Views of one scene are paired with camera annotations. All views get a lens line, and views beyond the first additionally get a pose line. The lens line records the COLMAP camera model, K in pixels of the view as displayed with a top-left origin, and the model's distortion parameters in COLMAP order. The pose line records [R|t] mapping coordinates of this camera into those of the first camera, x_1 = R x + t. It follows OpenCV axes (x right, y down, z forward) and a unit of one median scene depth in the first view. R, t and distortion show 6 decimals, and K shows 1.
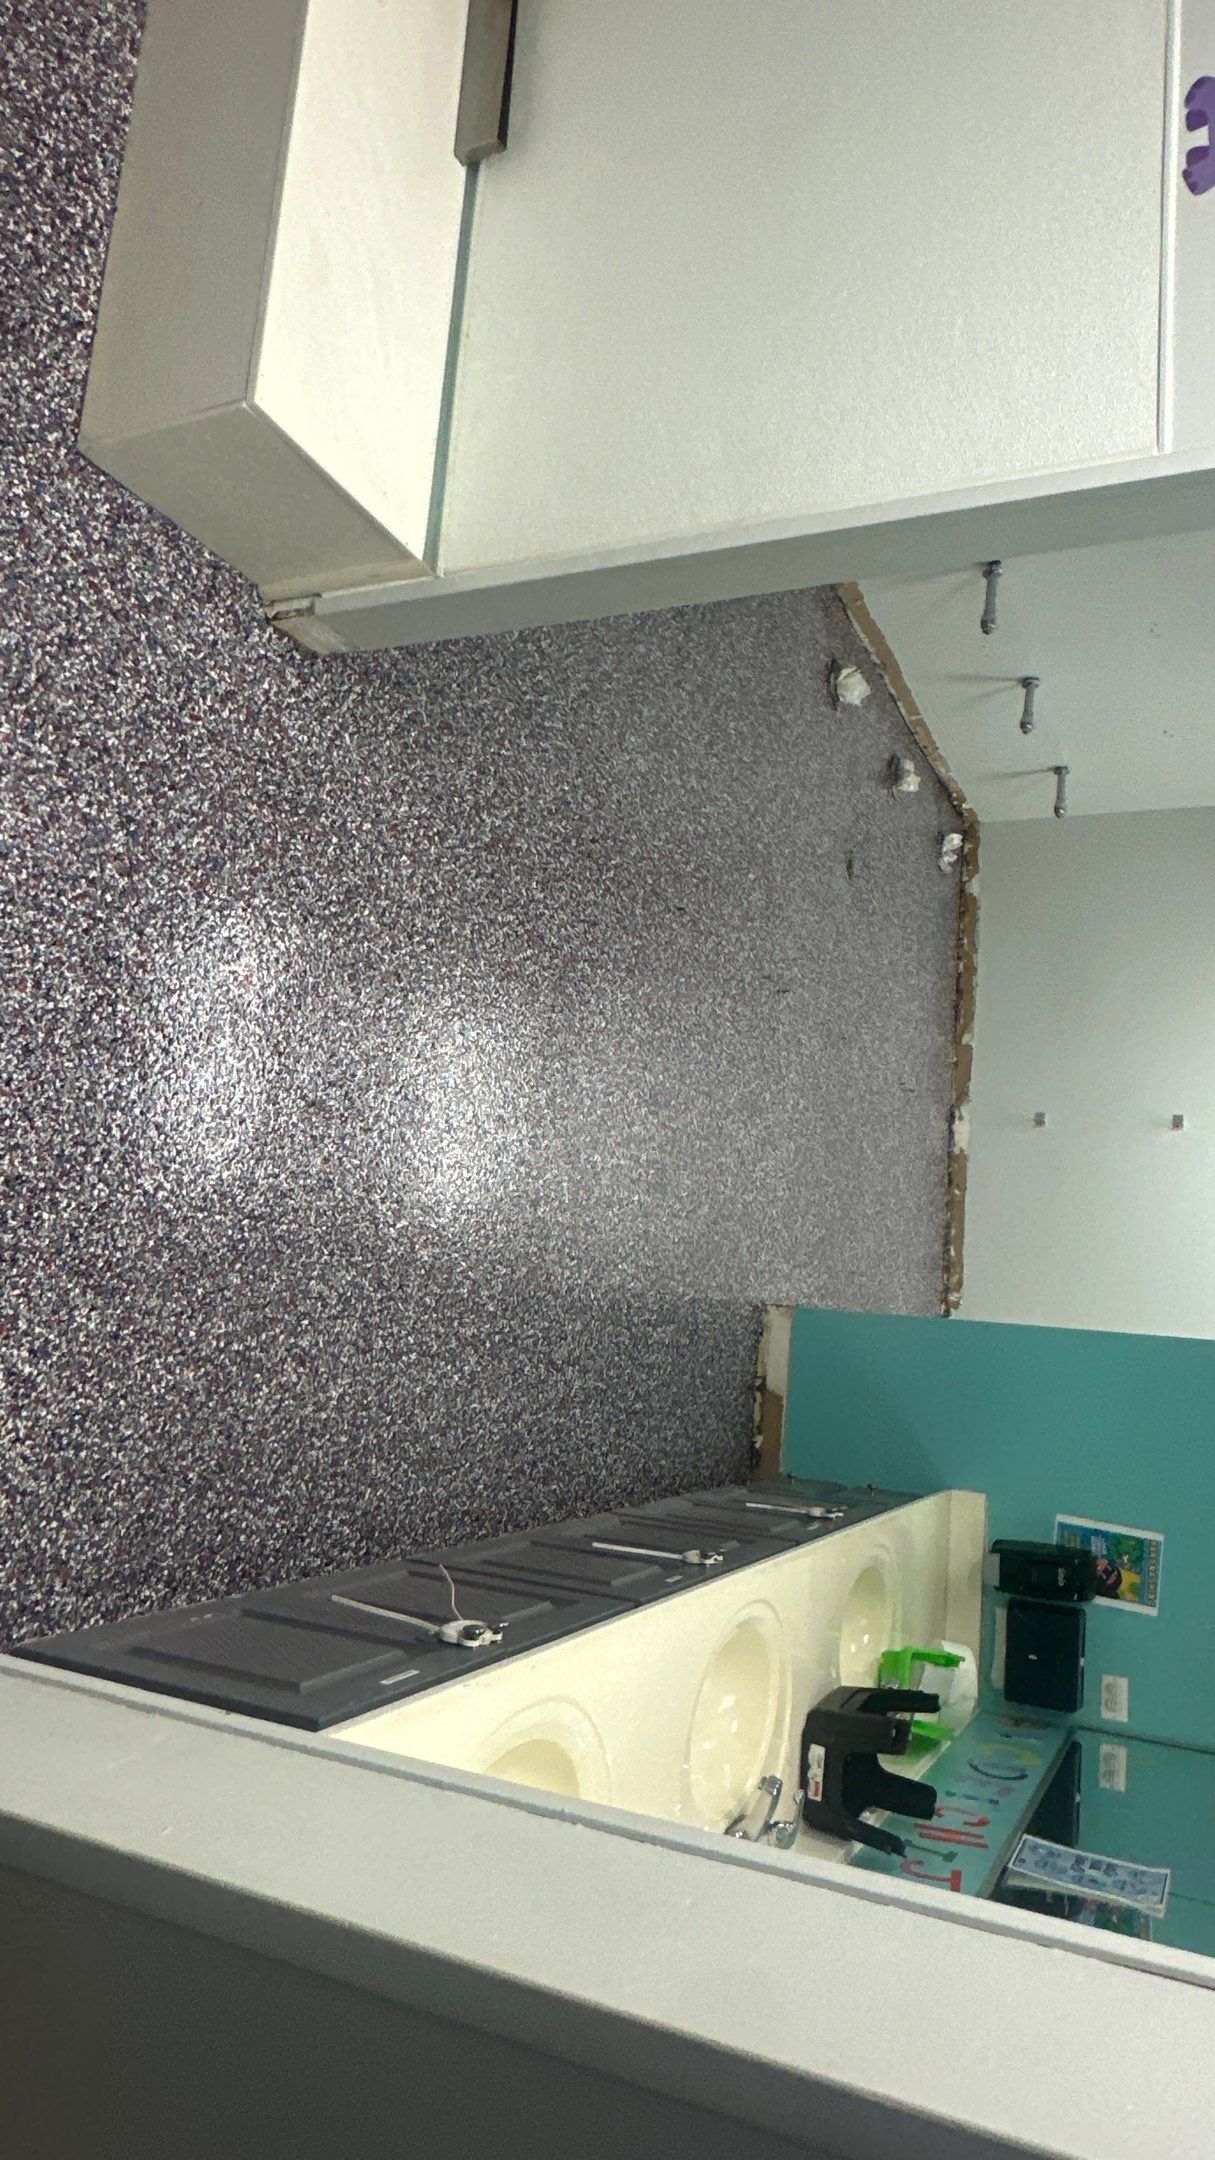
lens RADIAL K [[1408.9, 0, 605.6], [0, 1408.9, 1081.4], [0, 0, 1]] dist [-0.005797, 0.002777]
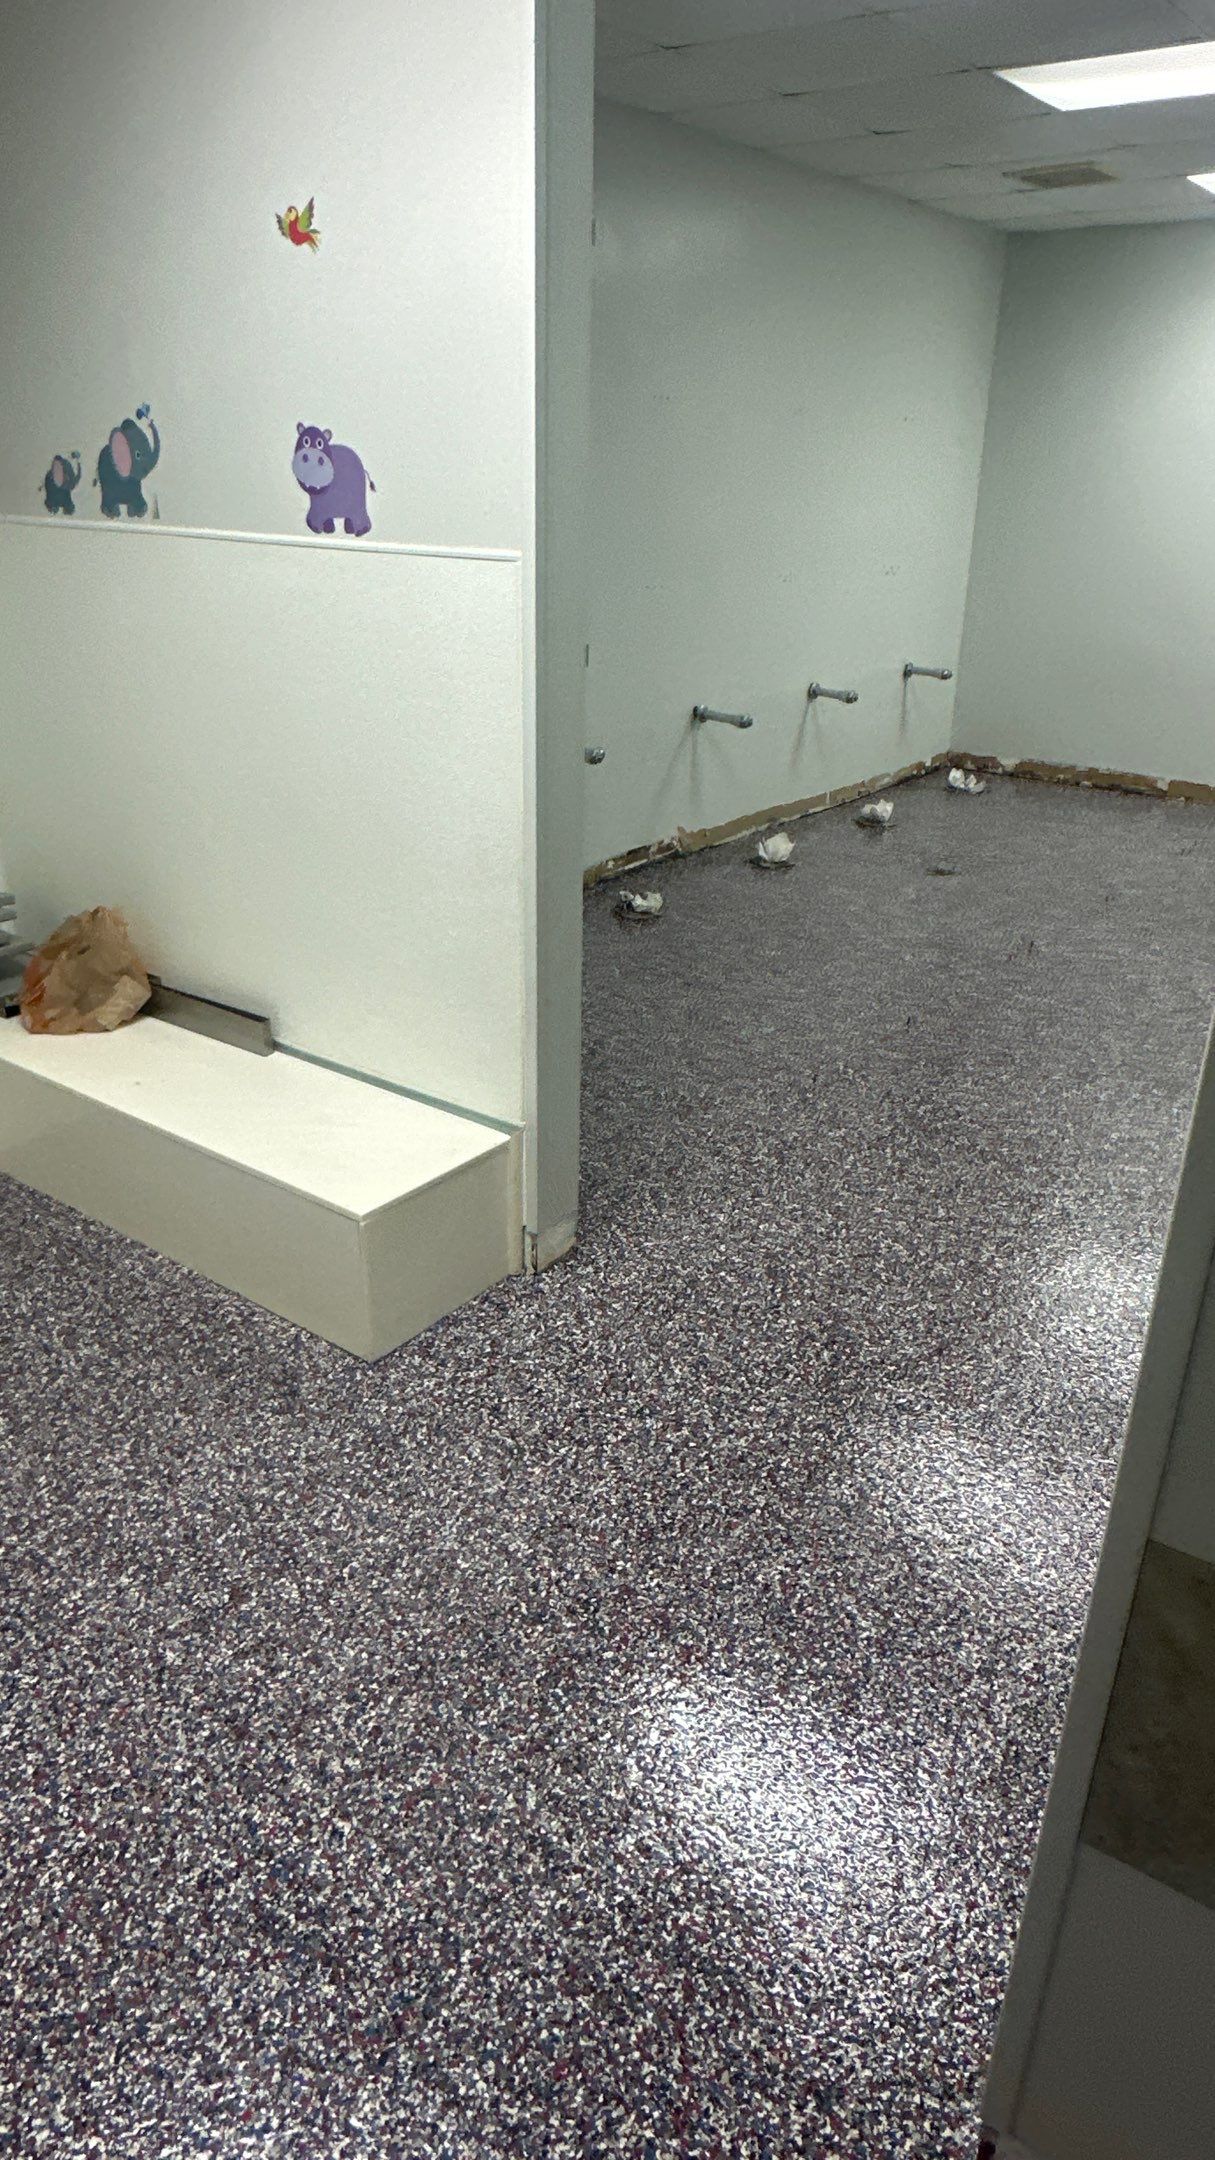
lens RADIAL K [[1408.9, 0, 604.9], [0, 1408.9, 1084.1], [0, 0, 1]] dist [-0.005797, 0.002777]
pose [[0.202615, -0.979189, -0.011634, -0.055825], [0.892543, 0.189548, -0.409192, 0.231182], [0.402881, 0.072525, 0.912374, -0.136875]]
